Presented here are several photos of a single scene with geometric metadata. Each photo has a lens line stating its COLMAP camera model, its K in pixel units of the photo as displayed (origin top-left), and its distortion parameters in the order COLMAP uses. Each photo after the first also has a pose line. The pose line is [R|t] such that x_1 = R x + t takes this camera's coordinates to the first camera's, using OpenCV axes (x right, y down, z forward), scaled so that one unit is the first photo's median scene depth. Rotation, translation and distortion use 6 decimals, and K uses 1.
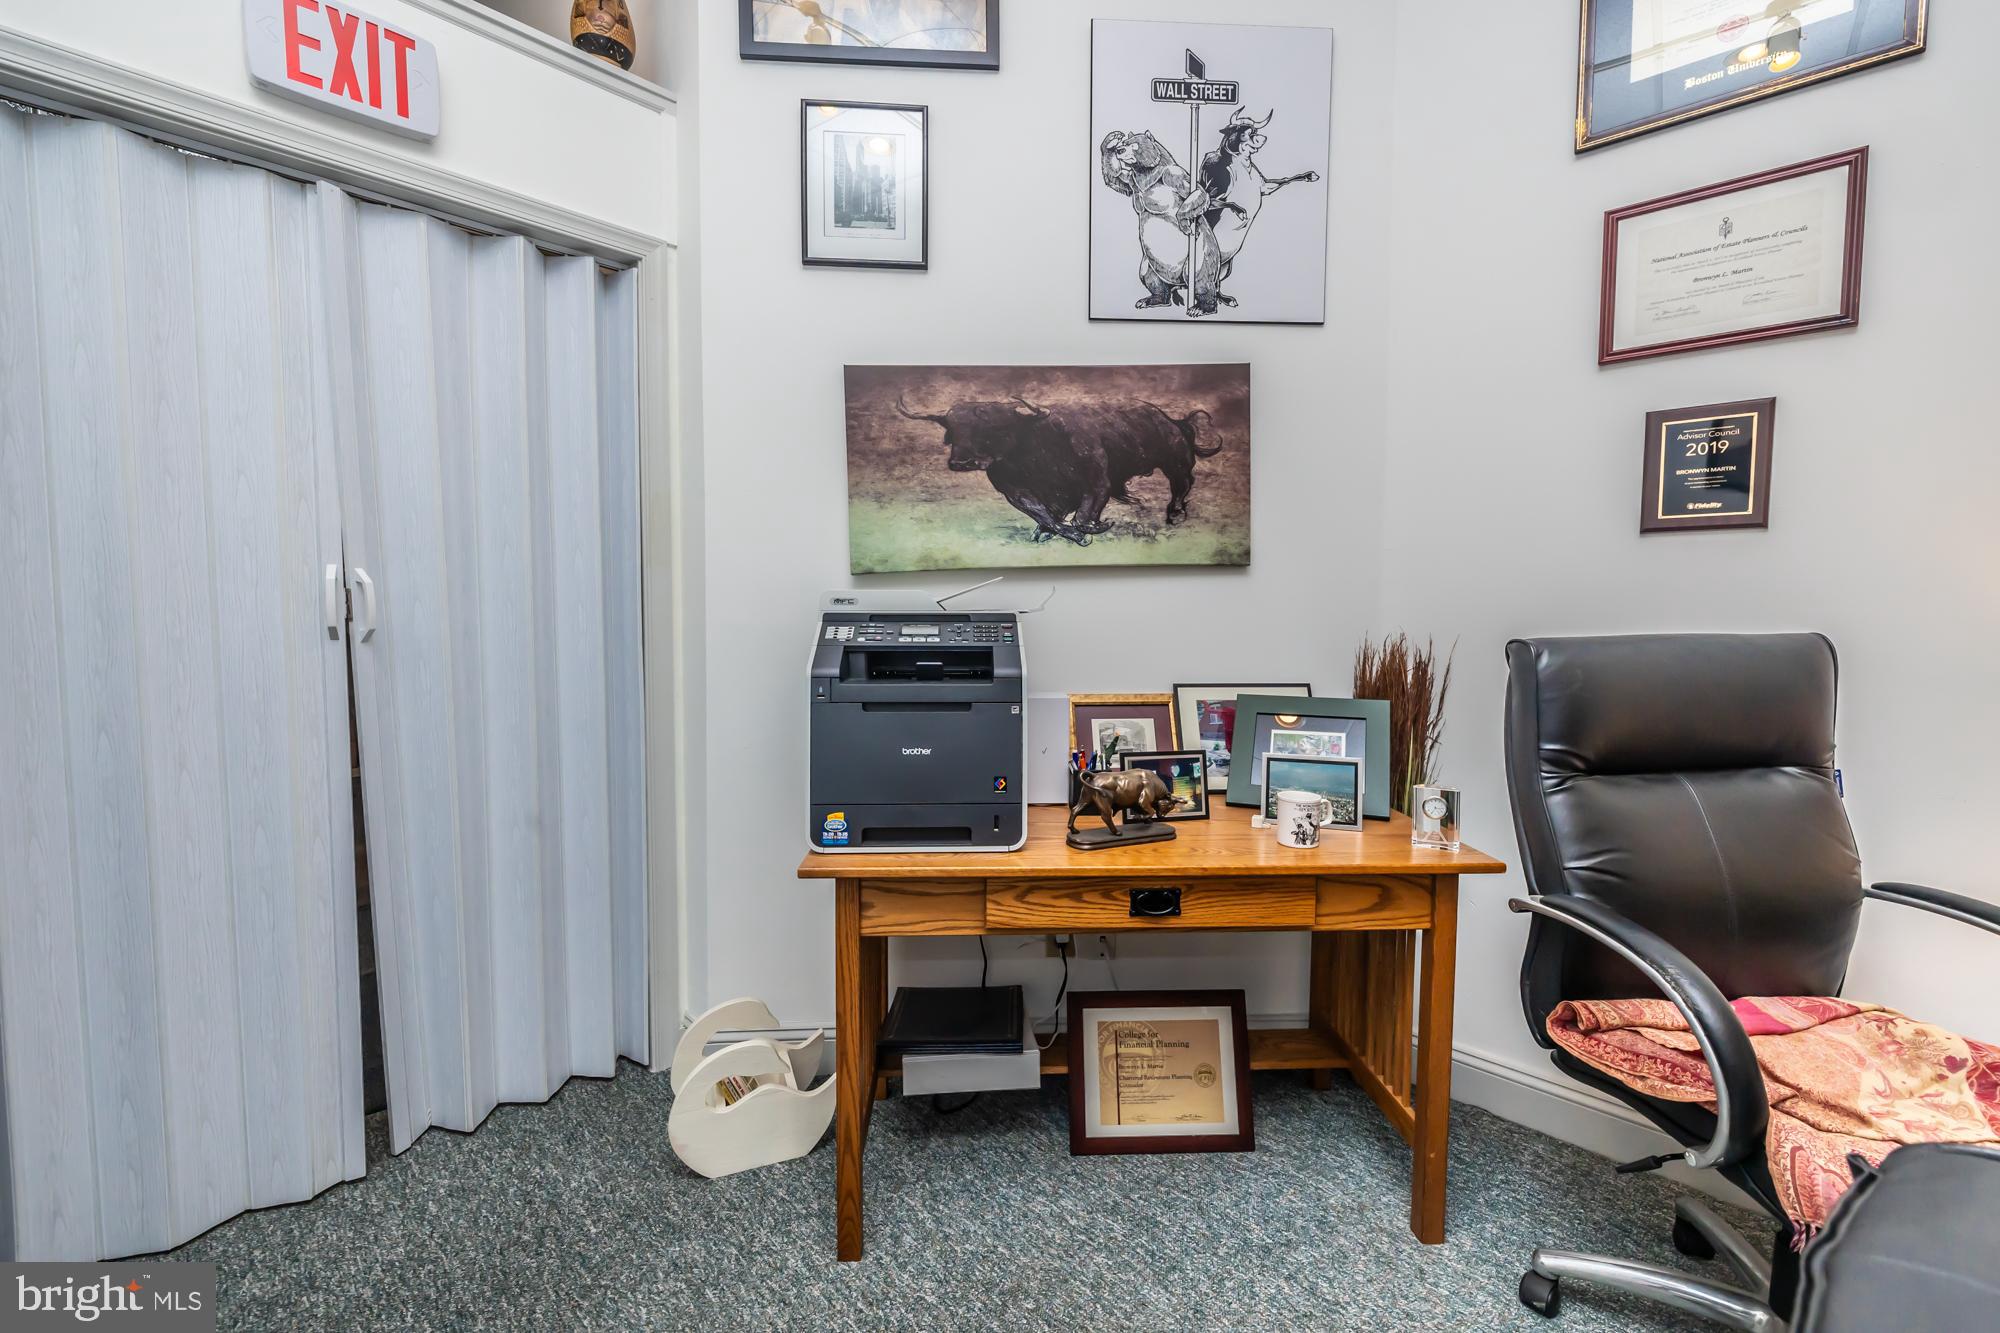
lens RADIAL K [[850.5, 0, 1004.1], [0, 850.5, 656.8], [0, 0, 1]] dist [-0.003624, -0.000079]
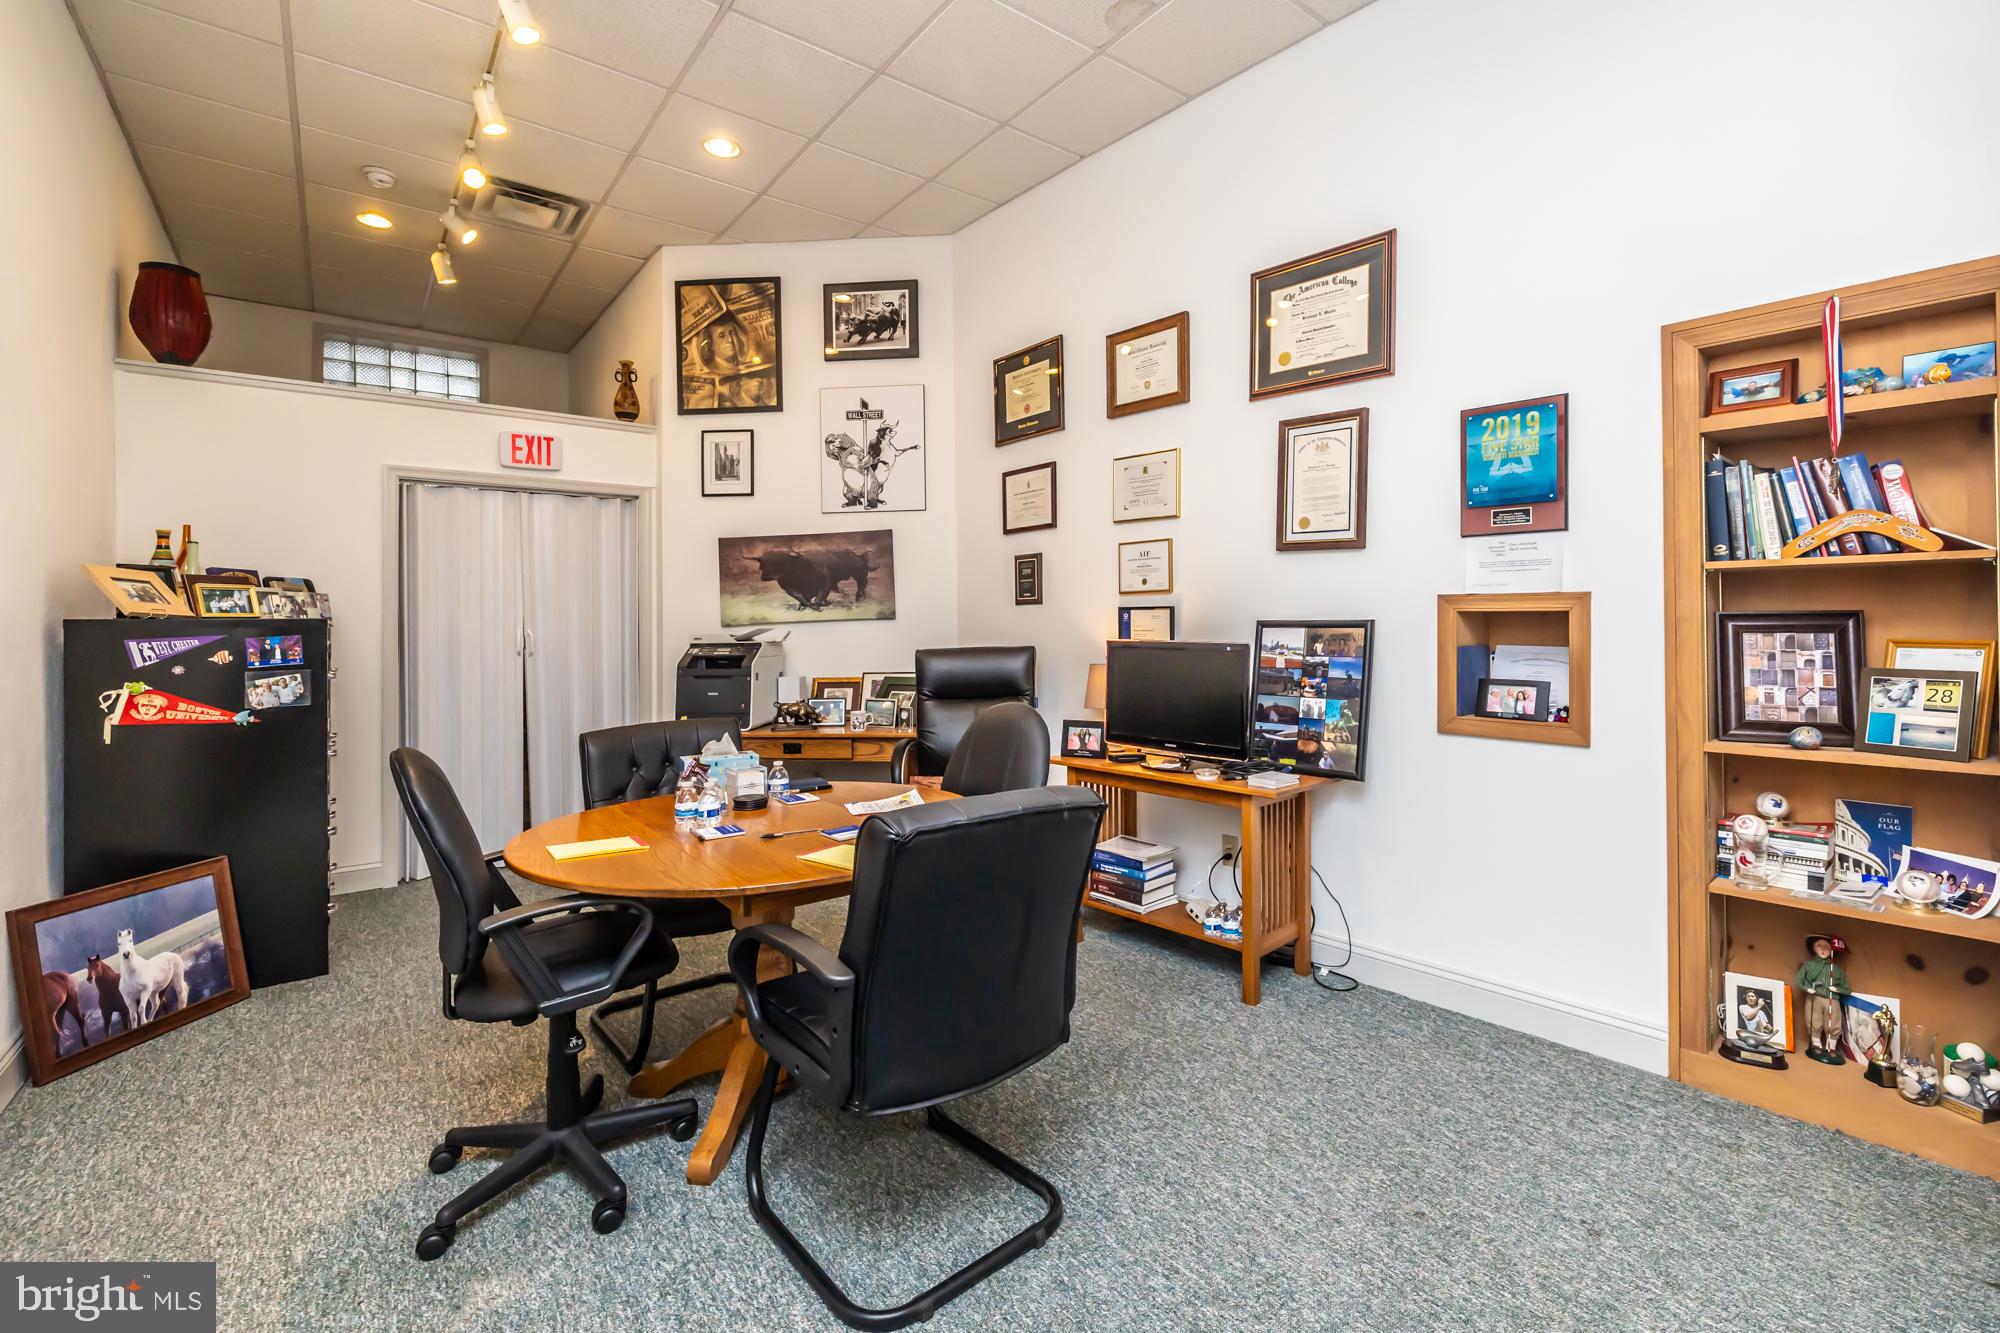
lens RADIAL K [[868.8, 0, 998.2], [0, 868.8, 608.0], [0, 0, 1]] dist [-0.003072, -0.000439]
pose [[0.989660, -0.020909, -0.141900, 0.903077], [0.008997, 0.996419, -0.084076, 0.059411], [0.143149, 0.081930, 0.986304, -1.229666]]
